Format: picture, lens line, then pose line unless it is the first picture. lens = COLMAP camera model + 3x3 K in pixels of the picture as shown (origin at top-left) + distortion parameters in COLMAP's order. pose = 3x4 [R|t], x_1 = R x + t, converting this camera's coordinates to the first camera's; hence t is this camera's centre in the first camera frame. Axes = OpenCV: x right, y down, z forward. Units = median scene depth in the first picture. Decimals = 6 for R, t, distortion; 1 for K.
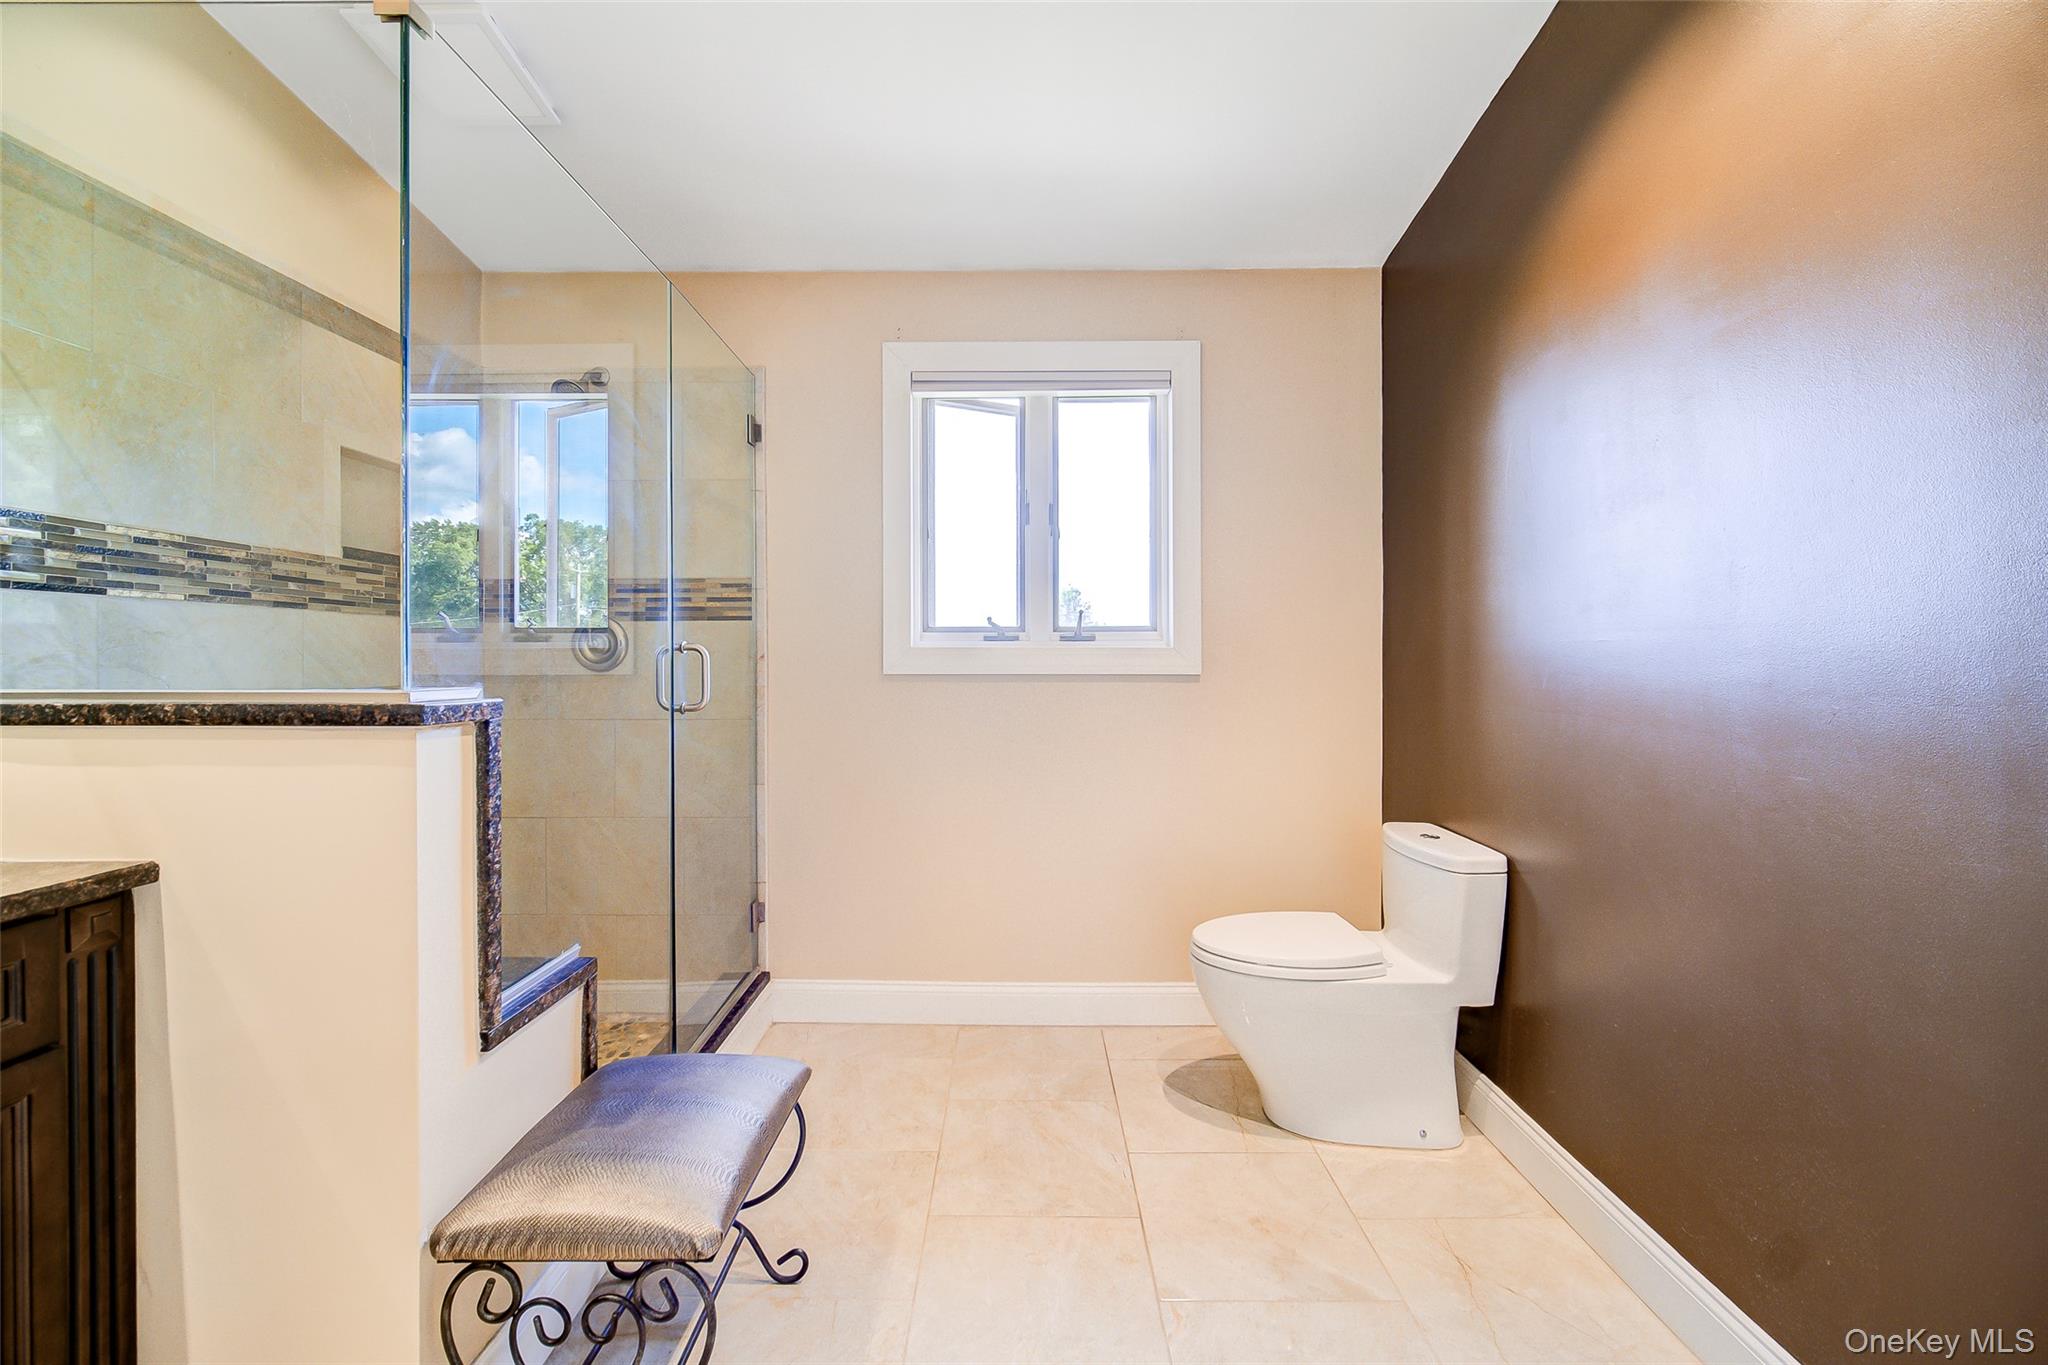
lens RADIAL K [[820.3, 0, 1023.1], [0, 820.3, 660.9], [0, 0, 1]] dist [-0.003062, -0.000191]
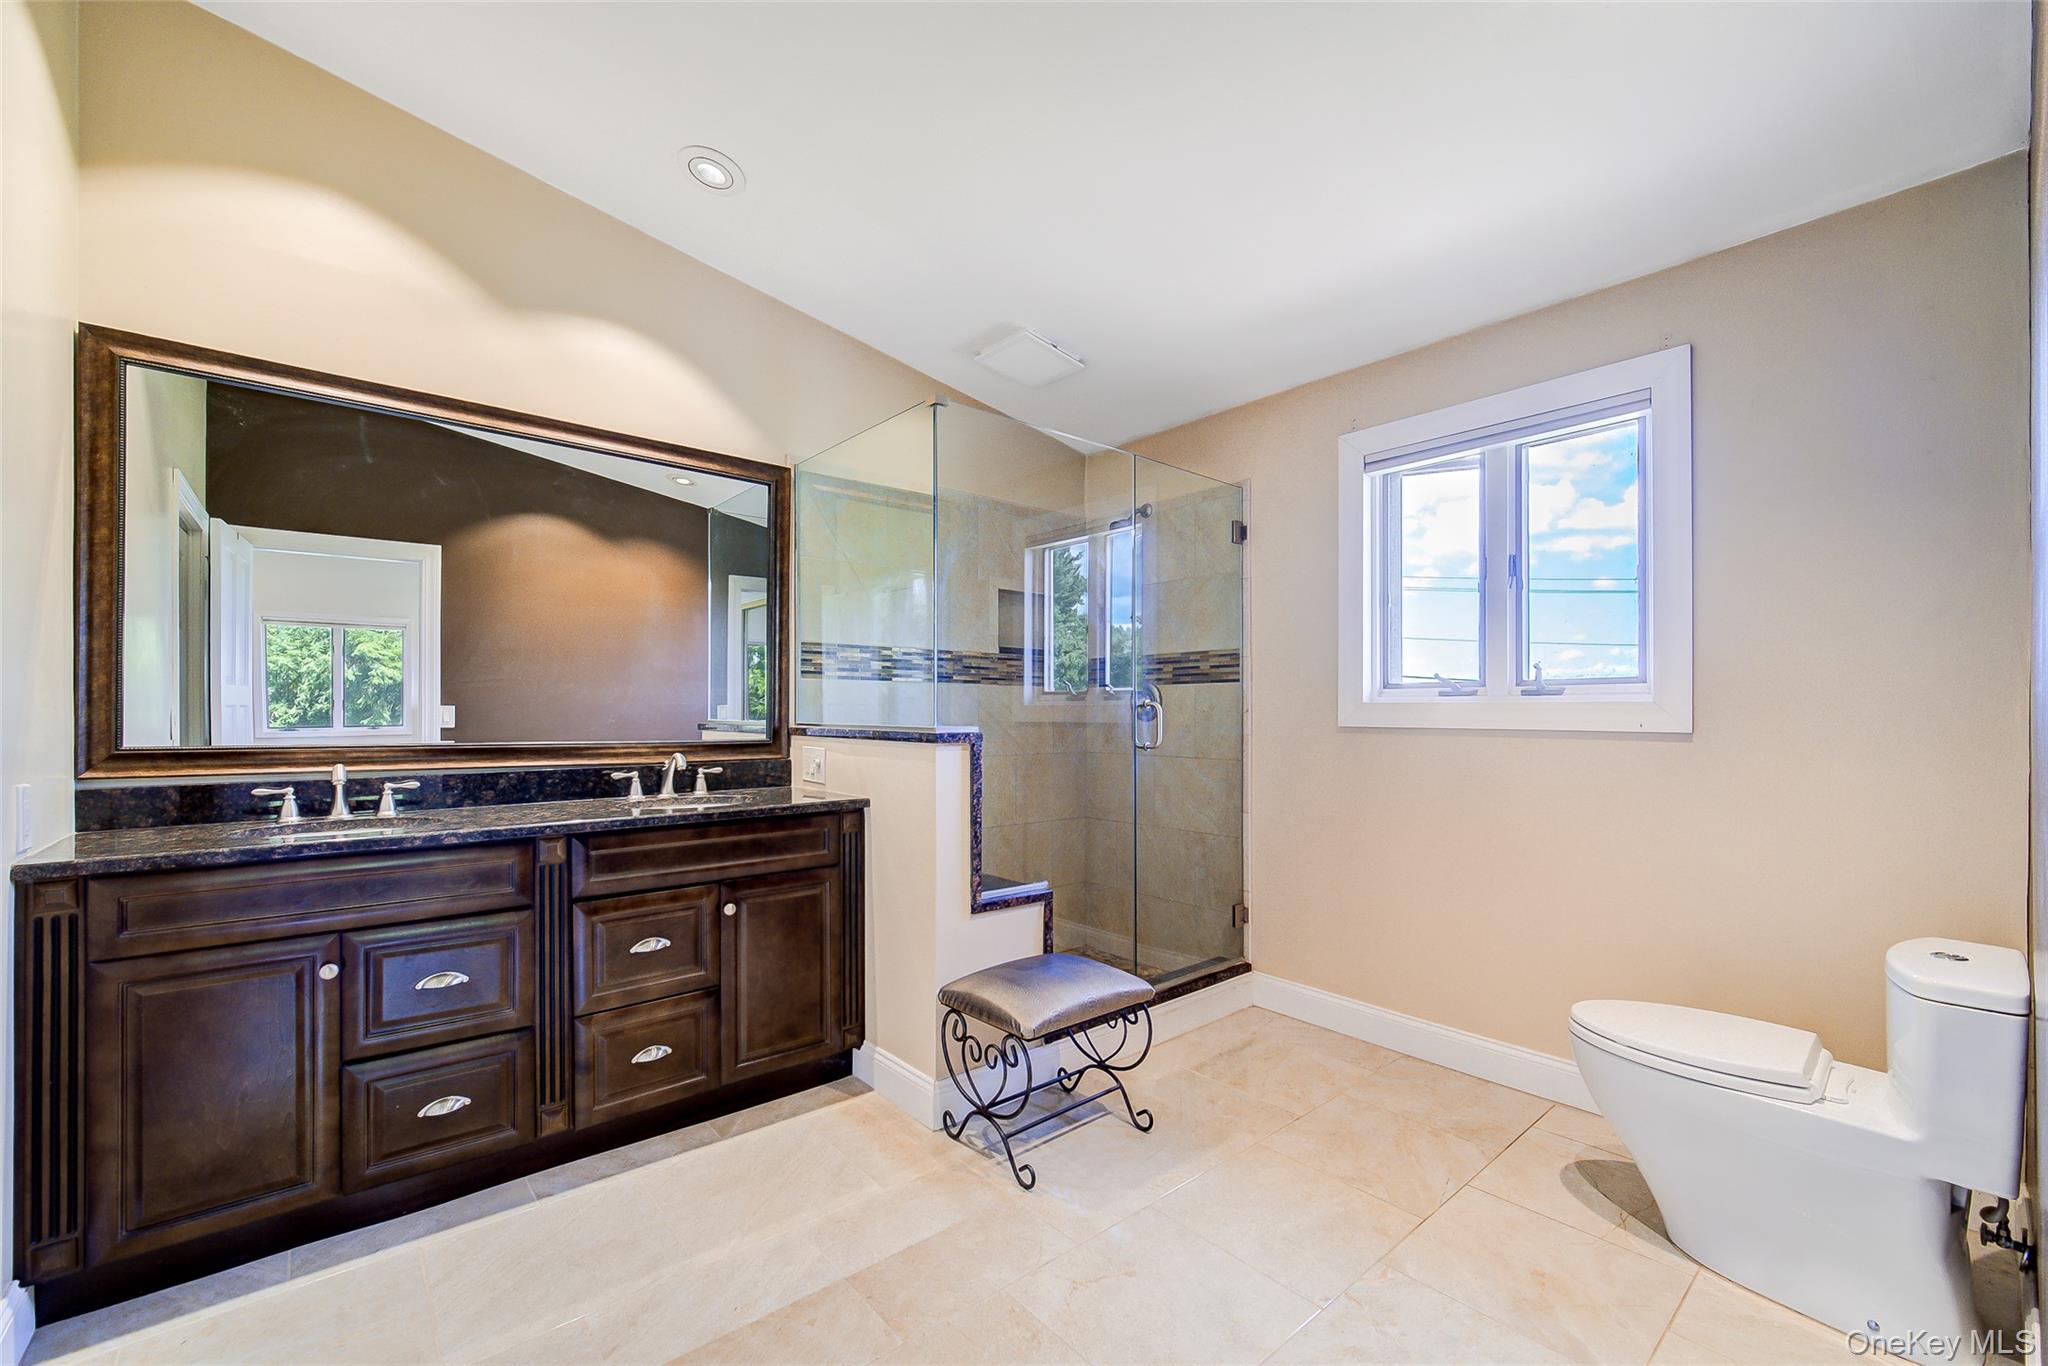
lens RADIAL K [[820.3, 0, 1017.0], [0, 820.3, 718.5], [0, 0, 1]] dist [-0.003062, -0.000191]
pose [[0.660049, 0.008860, -0.751170, 0.500226], [-0.006105, 0.999961, 0.006431, 0.000799], [0.751197, 0.000341, 0.660078, -0.116397]]
